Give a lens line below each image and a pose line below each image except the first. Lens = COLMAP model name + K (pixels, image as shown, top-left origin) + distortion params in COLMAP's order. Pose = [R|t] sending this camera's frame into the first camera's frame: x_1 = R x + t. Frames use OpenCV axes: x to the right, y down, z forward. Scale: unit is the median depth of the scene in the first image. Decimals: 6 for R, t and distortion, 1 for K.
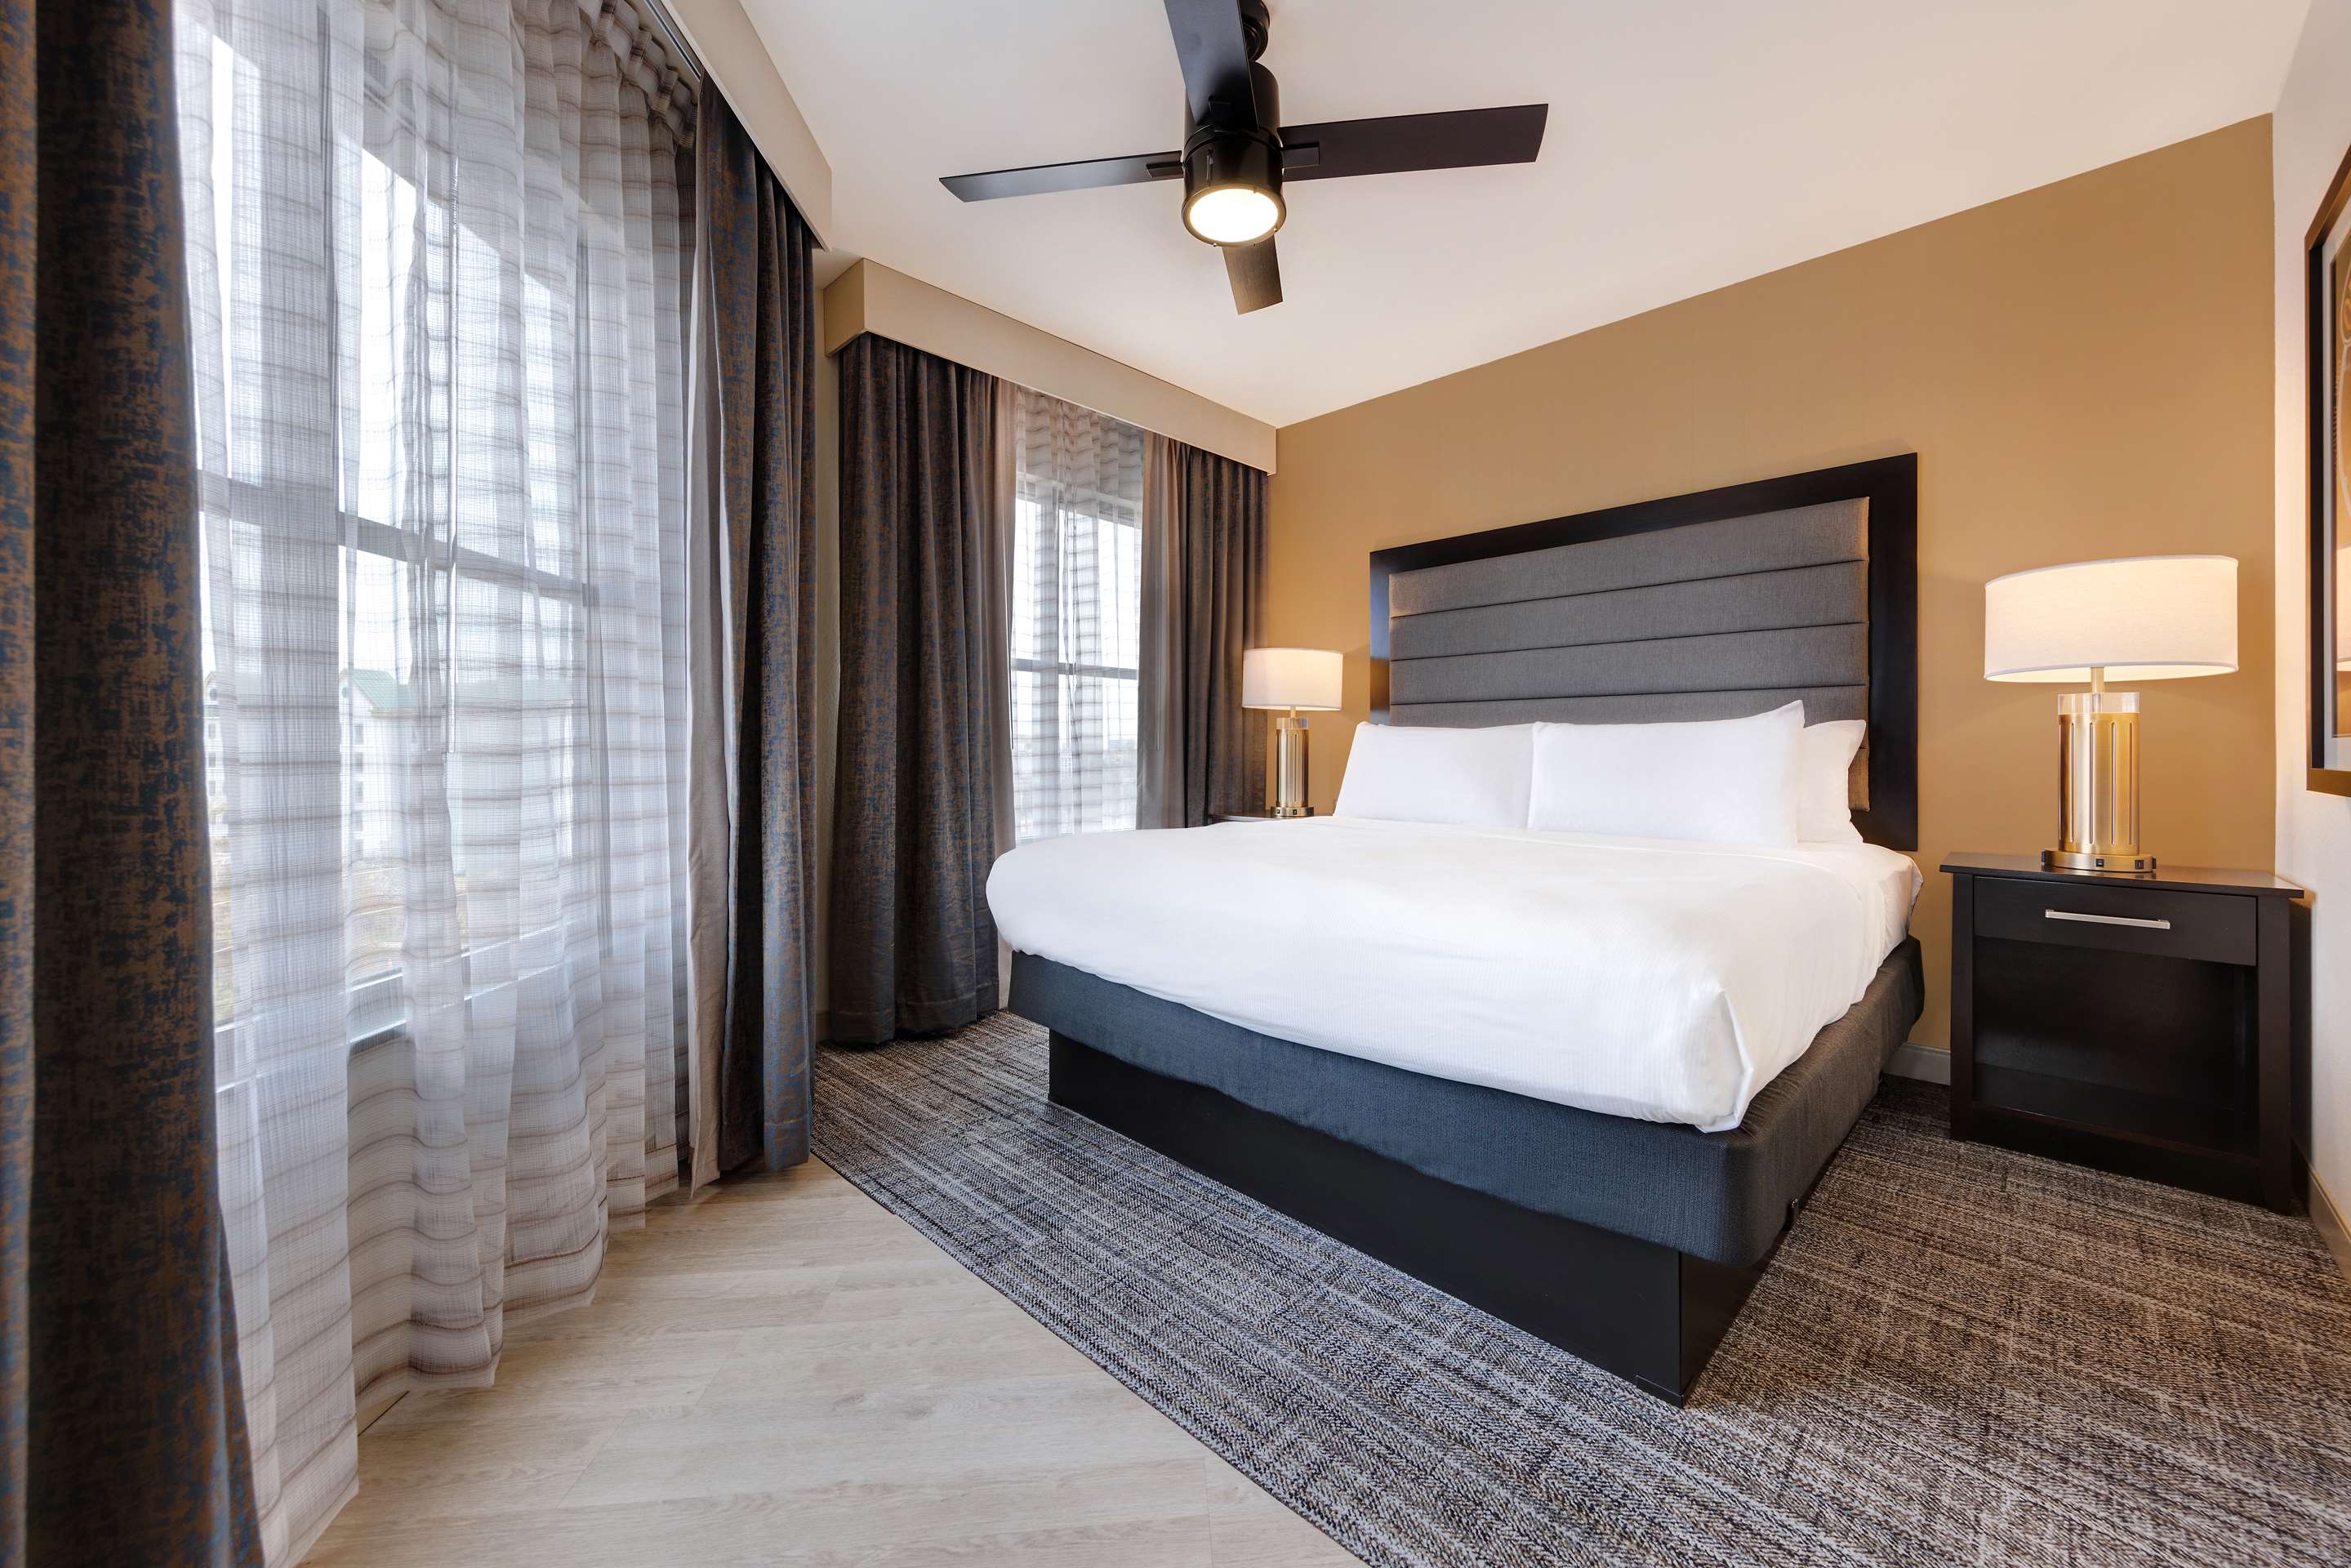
lens RADIAL K [[915.3, 0, 1238.6], [0, 915.3, 747.2], [0, 0, 1]] dist [0.003960, -0.000238]
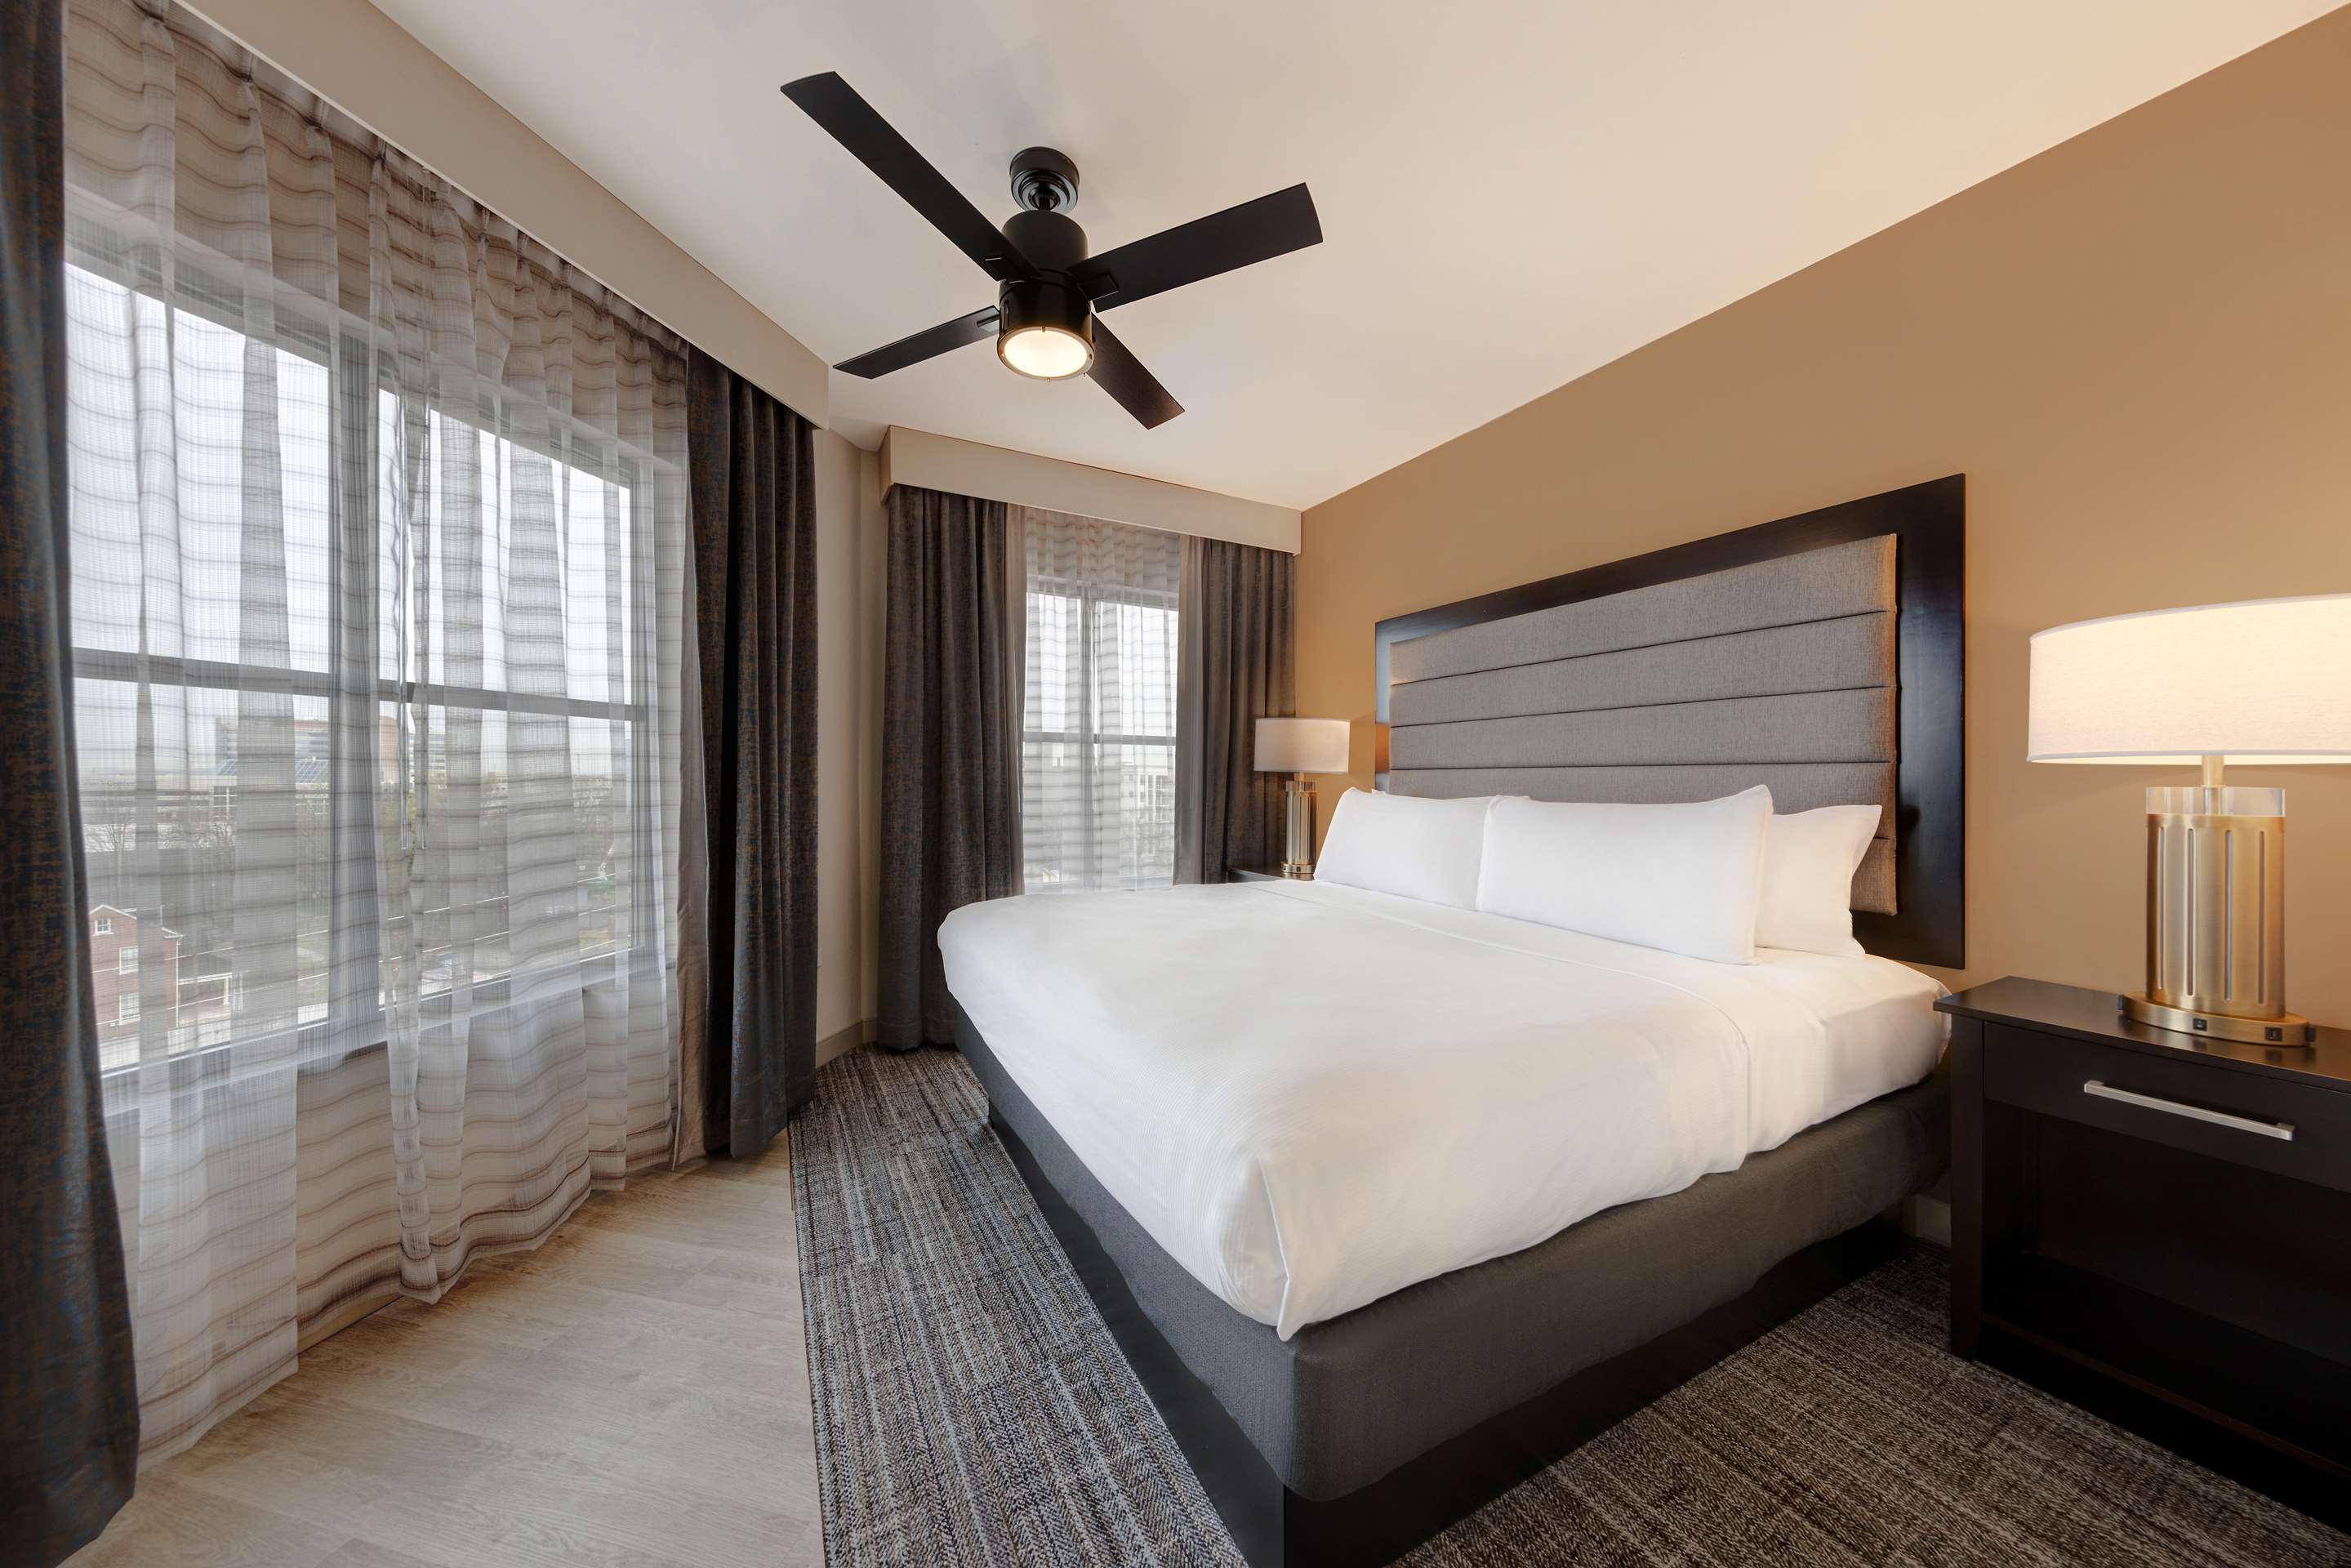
lens RADIAL K [[777.8, 0, 1176.8], [0, 777.8, 774.5], [0, 0, 1]] dist [0.005251, -0.000116]
pose [[0.942064, 0.002751, -0.335421, 0.320806], [-0.002774, 0.999996, 0.000409, -0.056116], [0.335421, 0.000545, 0.942068, 0.125397]]
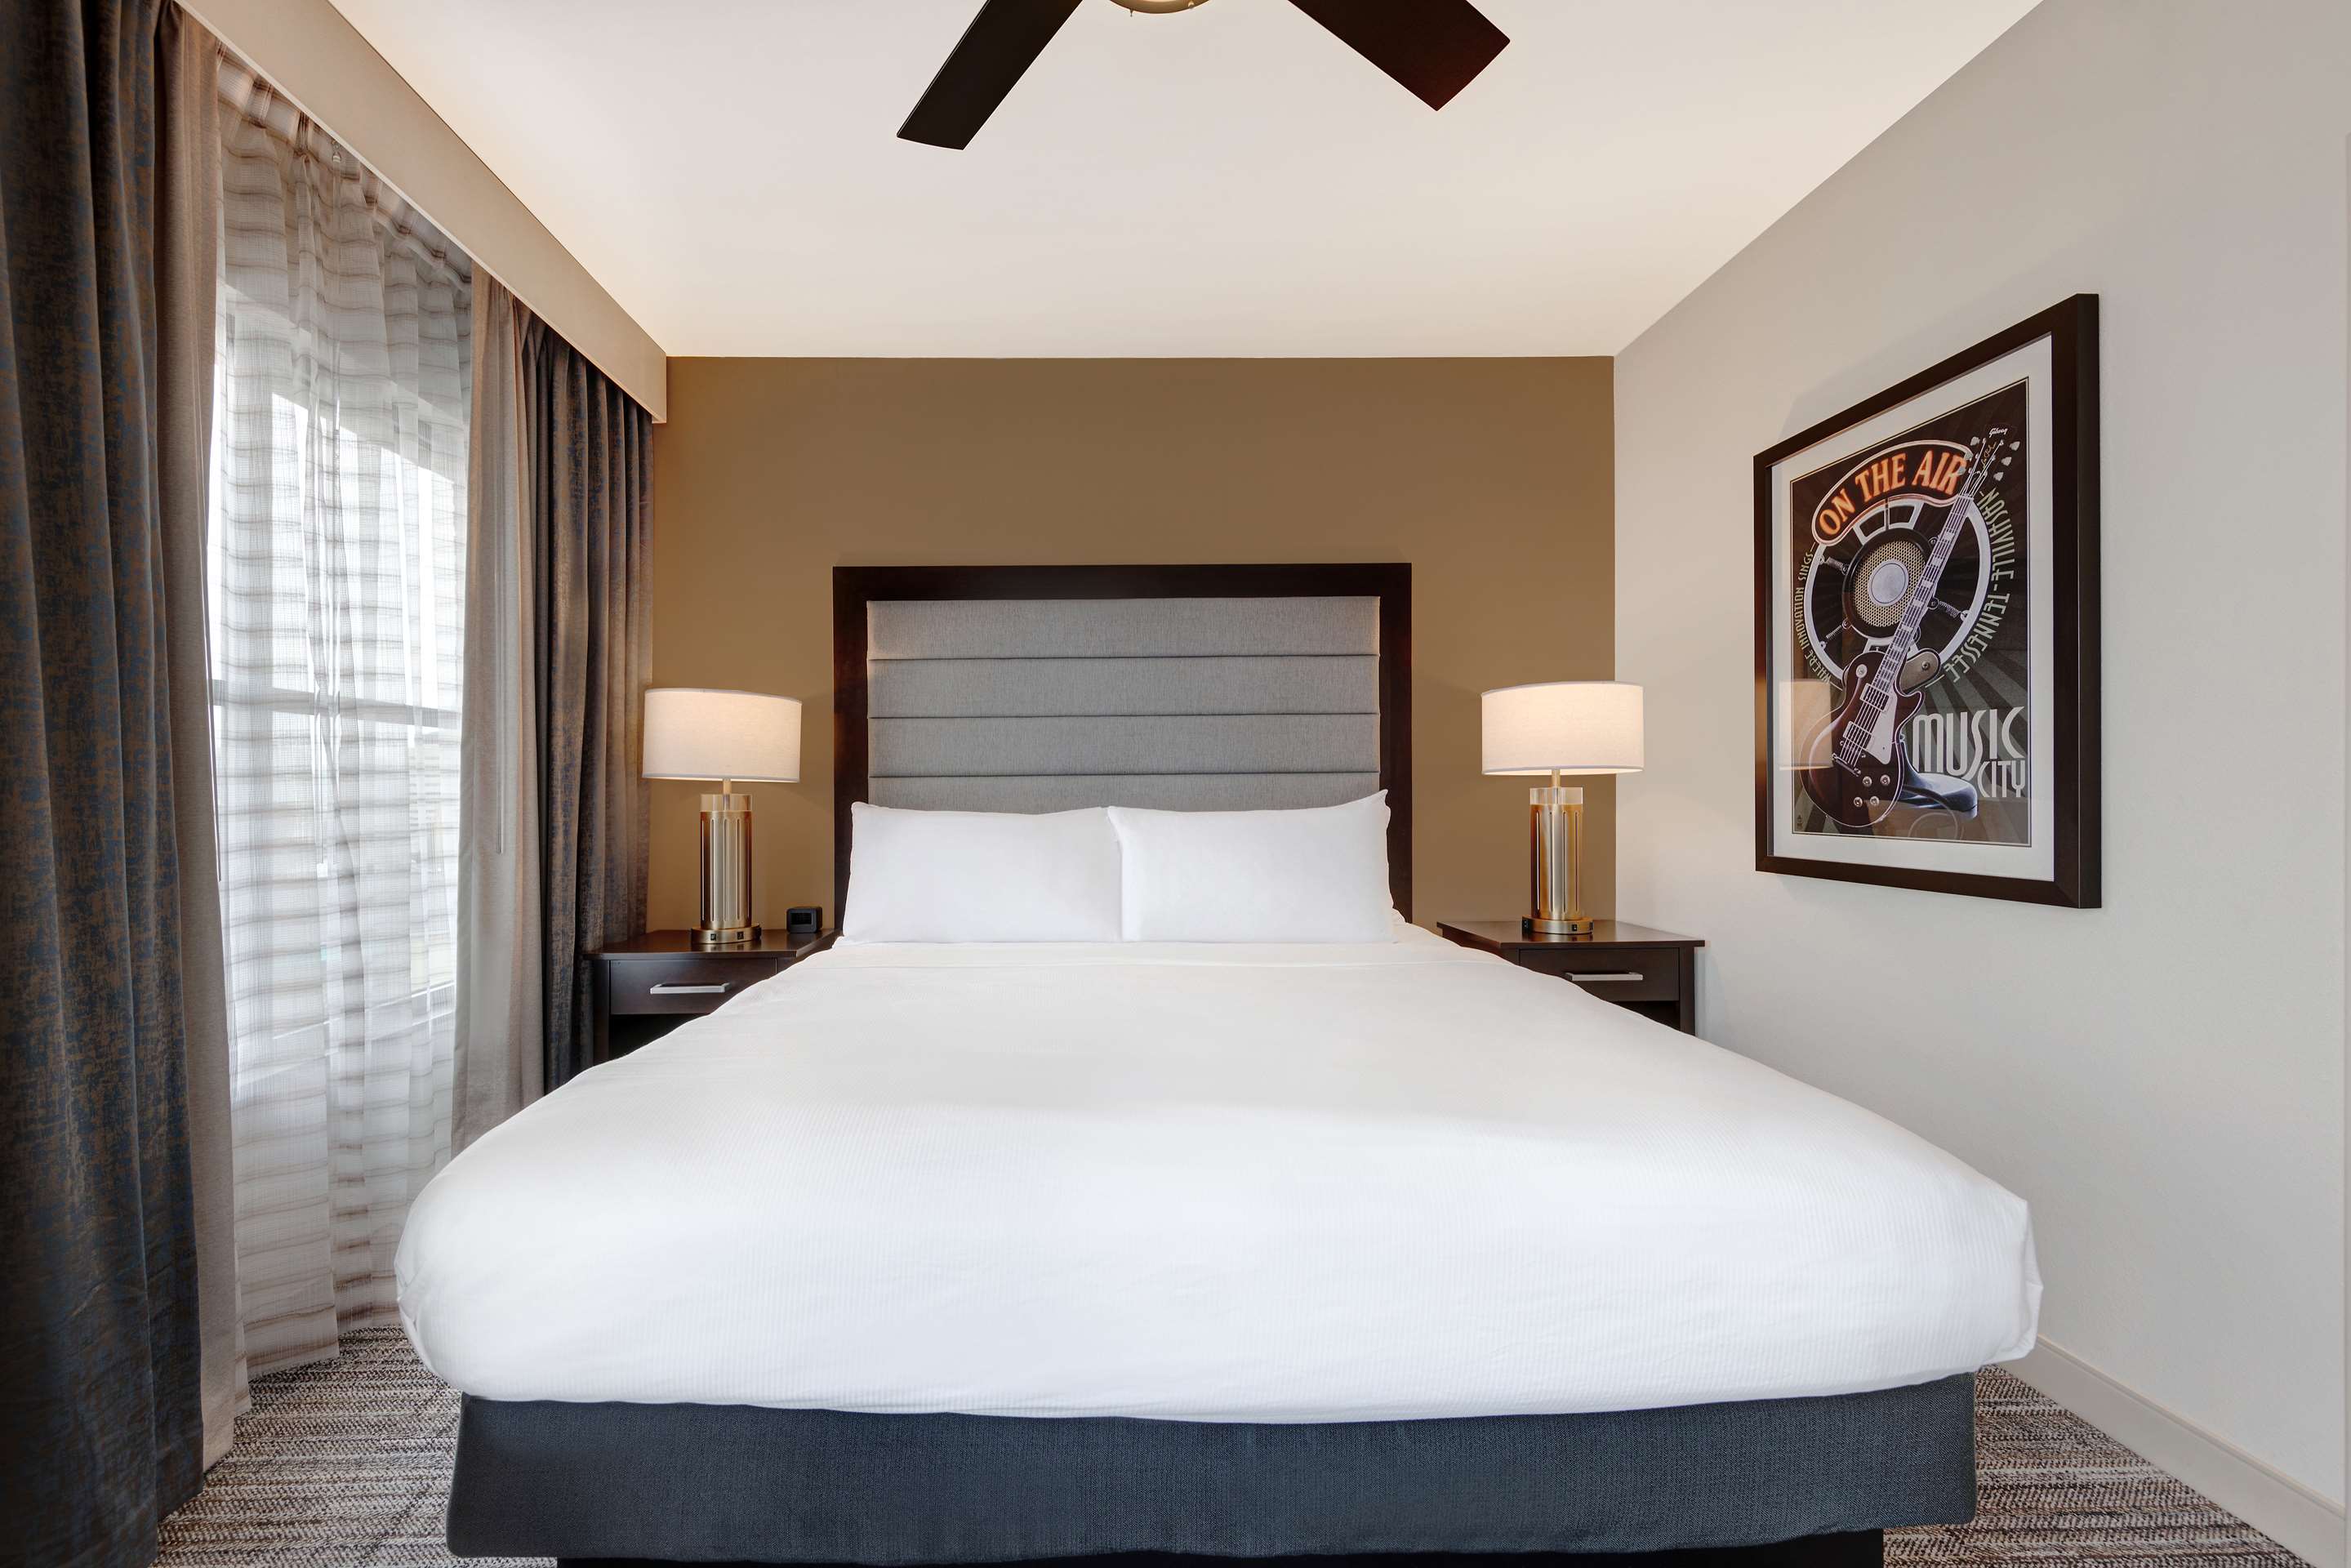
lens RADIAL K [[915.3, 0, 1150.9], [0, 915.3, 803.2], [0, 0, 1]] dist [0.003960, -0.000238]
pose [[0.716566, -0.013451, 0.697389, -0.263902], [0.002356, 0.999855, 0.016863, -0.050851], [-0.697515, -0.010440, 0.716494, 0.421882]]
